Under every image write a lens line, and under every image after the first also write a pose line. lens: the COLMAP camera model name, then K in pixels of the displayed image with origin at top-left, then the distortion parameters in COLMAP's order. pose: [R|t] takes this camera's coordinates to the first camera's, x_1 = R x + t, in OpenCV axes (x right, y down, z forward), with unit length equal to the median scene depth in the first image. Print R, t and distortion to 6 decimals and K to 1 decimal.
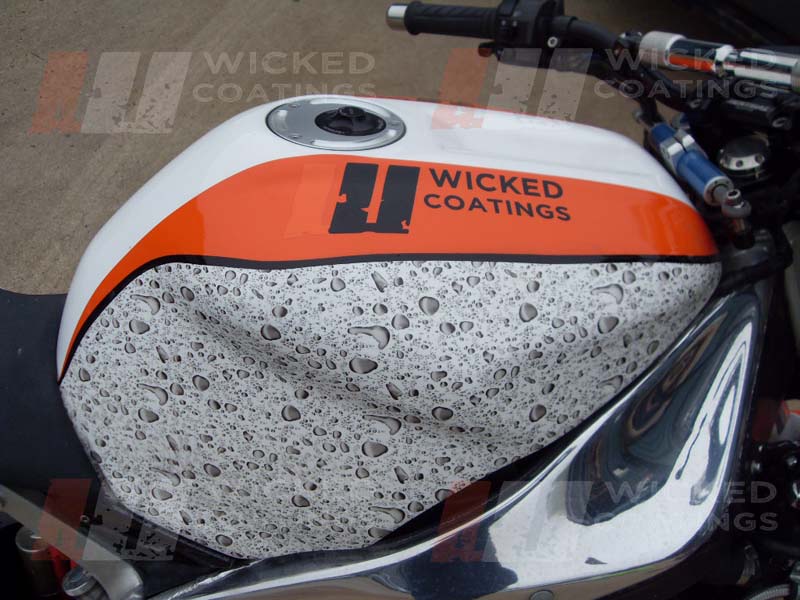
lens RADIAL K [[885.1, 0, 400.0], [0, 885.1, 300.0], [0, 0, 1]] dist [-0.191382, 0.200126]
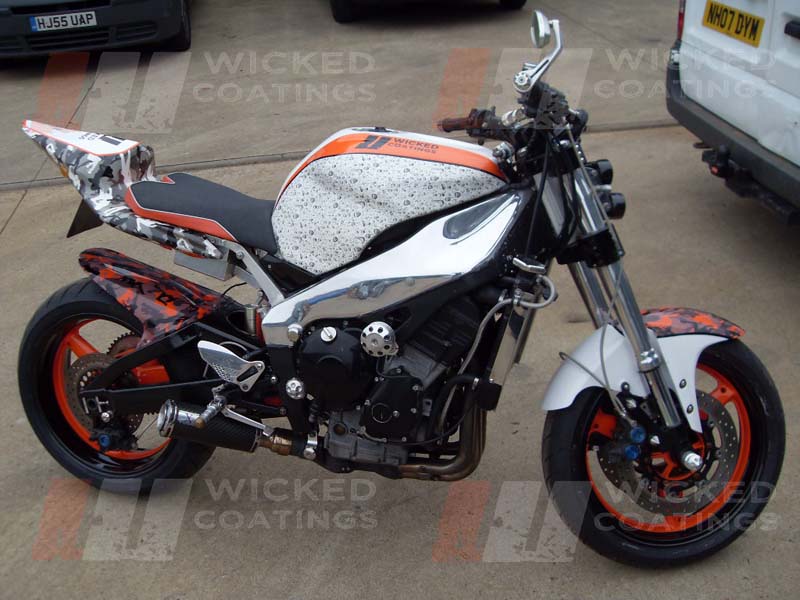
lens RADIAL K [[885.1, 0, 400.0], [0, 885.1, 300.0], [0, 0, 1]] dist [-0.191382, 0.200126]
pose [[0.939609, 0.076329, -0.333629, 1.169606], [-0.171411, 0.948694, -0.265704, 1.253728], [0.296231, 0.306846, 0.904485, -1.664546]]
